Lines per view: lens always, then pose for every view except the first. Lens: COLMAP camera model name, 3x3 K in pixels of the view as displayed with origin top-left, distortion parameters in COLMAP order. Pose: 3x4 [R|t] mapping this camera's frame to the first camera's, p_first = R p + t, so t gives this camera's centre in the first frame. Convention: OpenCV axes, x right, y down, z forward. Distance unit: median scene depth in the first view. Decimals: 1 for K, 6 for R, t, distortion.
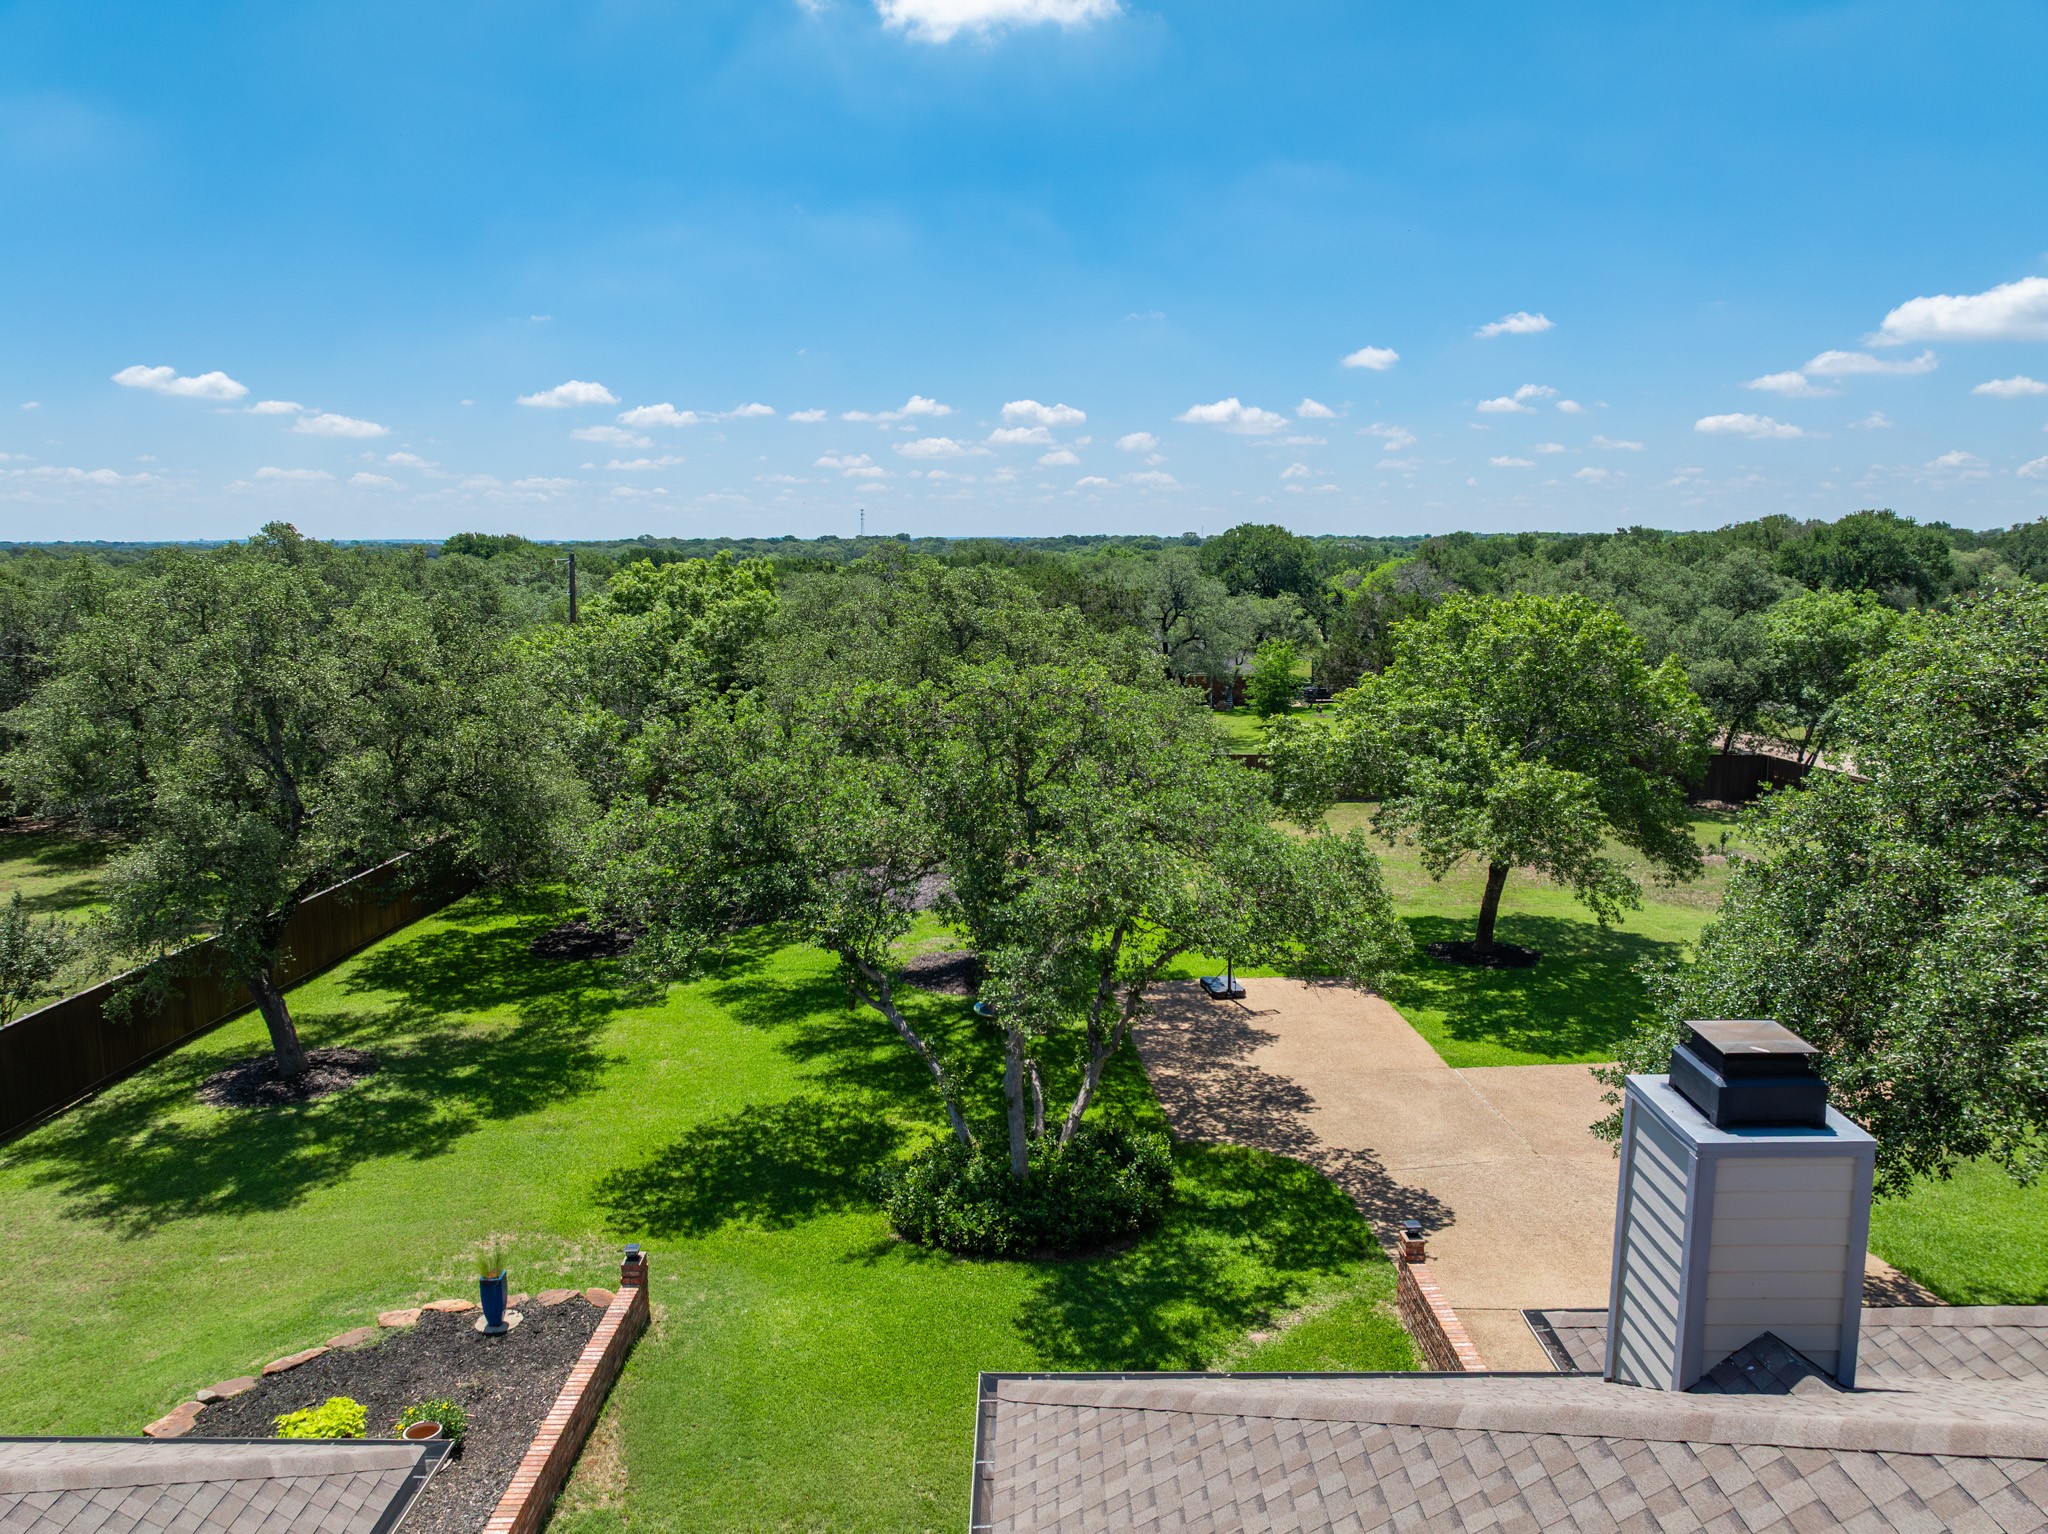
lens RADIAL K [[1430.2, 0, 1018.5], [0, 1430.2, 767.5], [0, 0, 1]] dist [-0.029147, 0.017192]
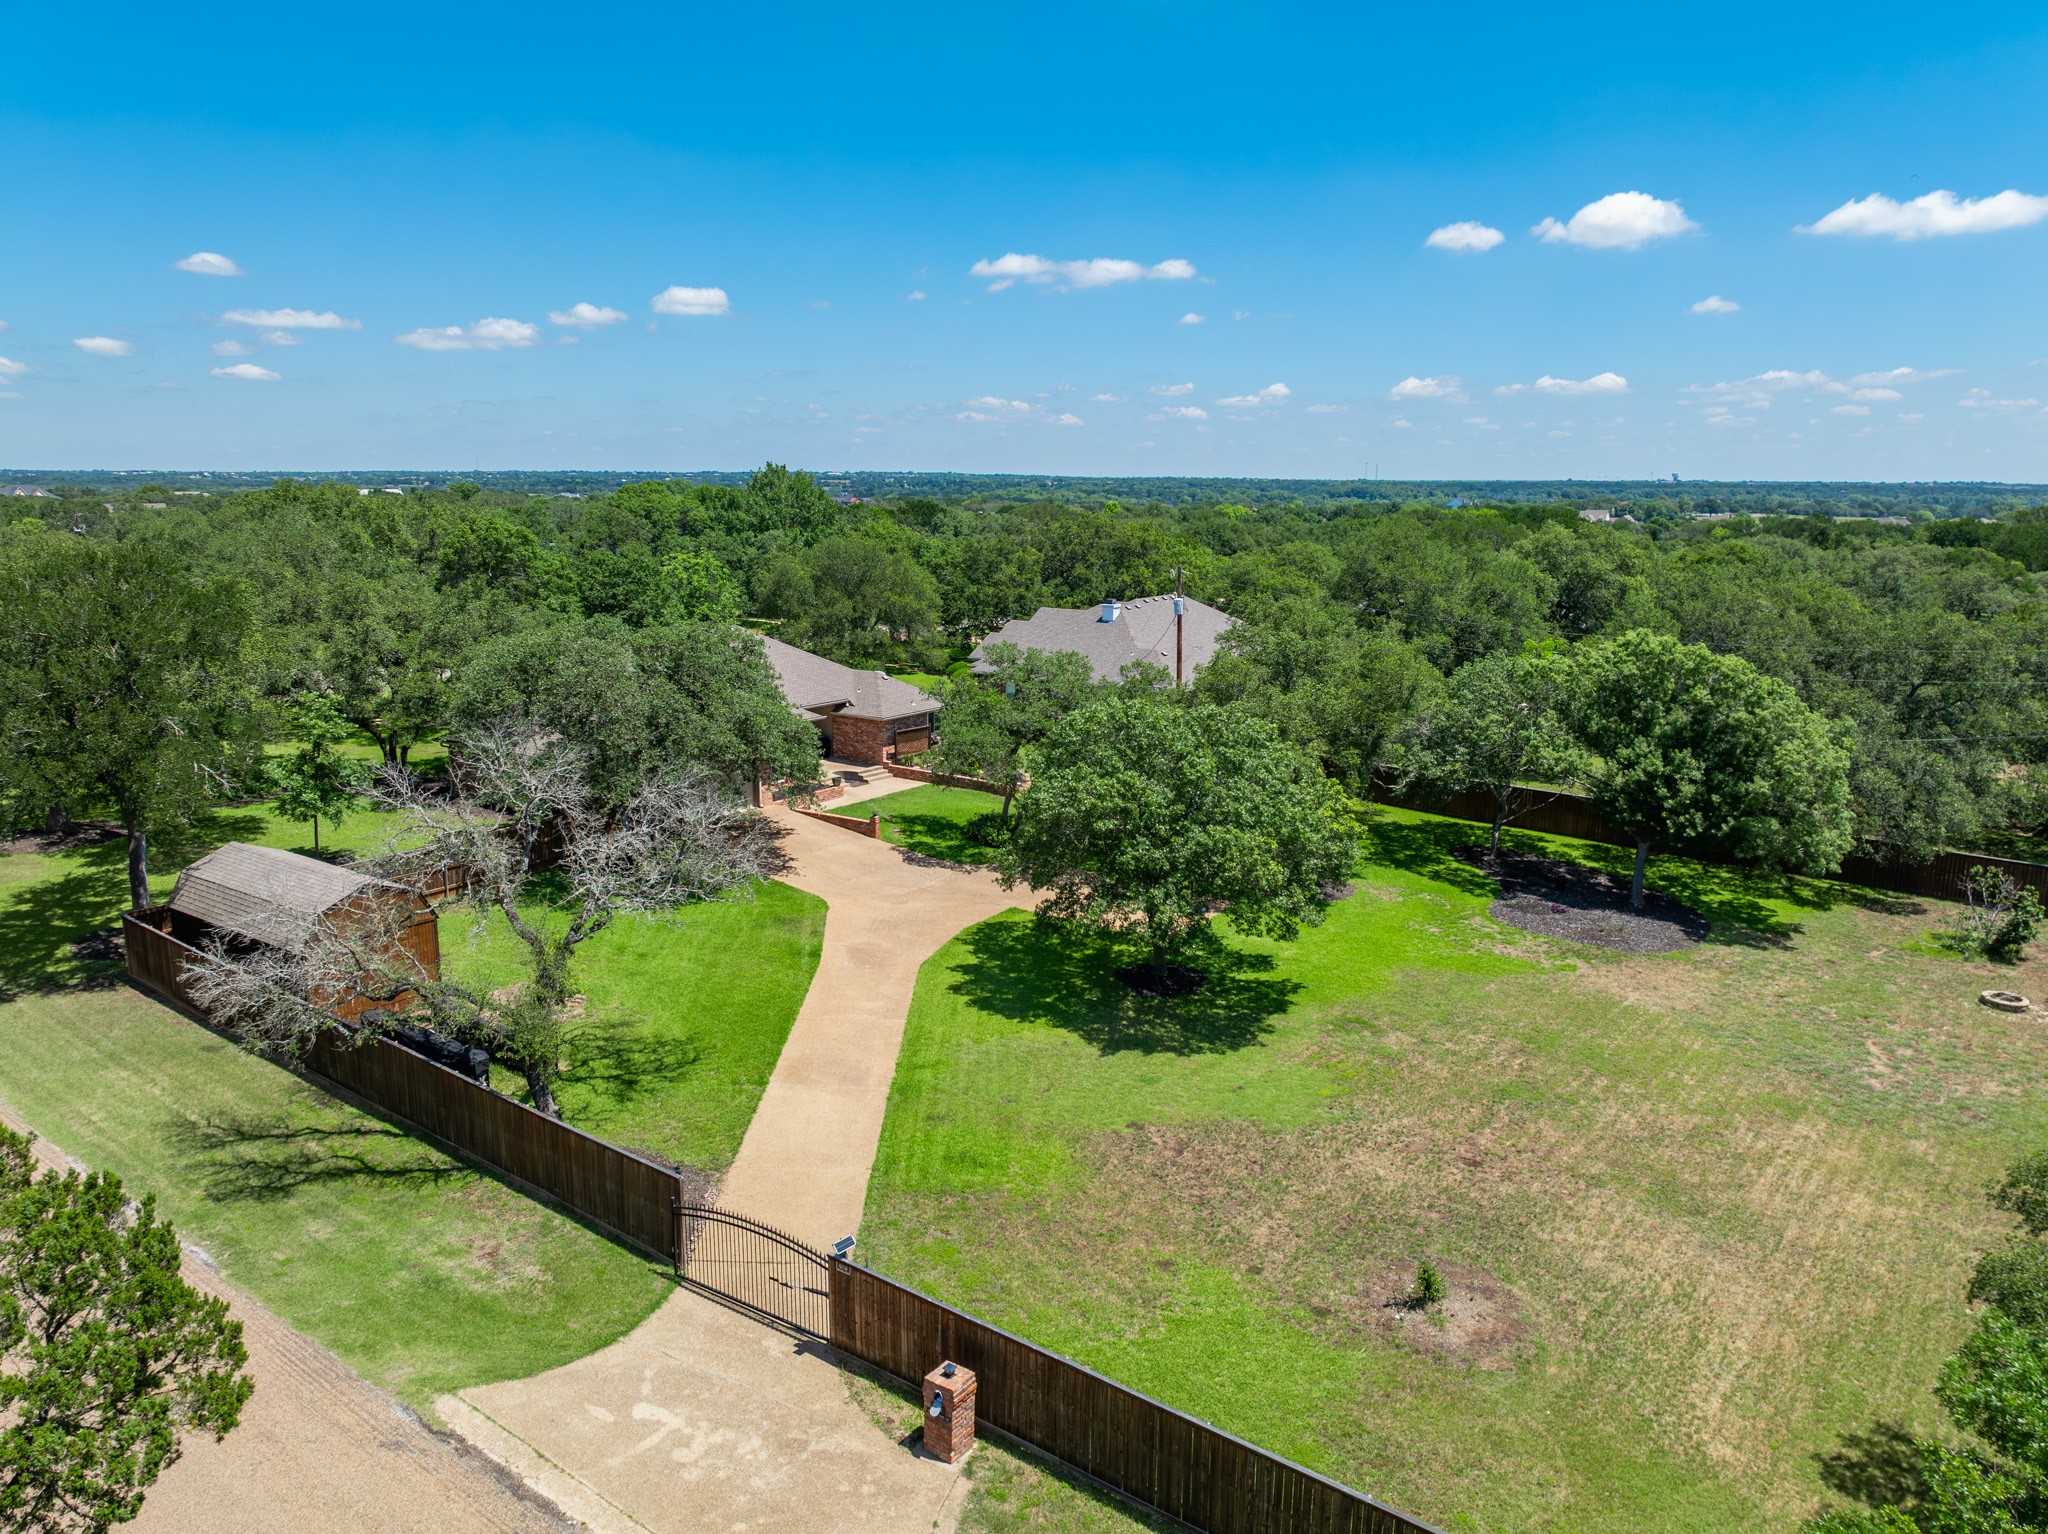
lens RADIAL K [[1430.2, 0, 1020.9], [0, 1430.2, 767.6], [0, 0, 1]] dist [-0.029147, 0.017192]
pose [[-0.584849, 0.162767, -0.794643, 1.526115], [-0.121591, 0.950999, 0.284283, -0.433770], [0.801977, 0.262884, -0.536400, 1.706710]]
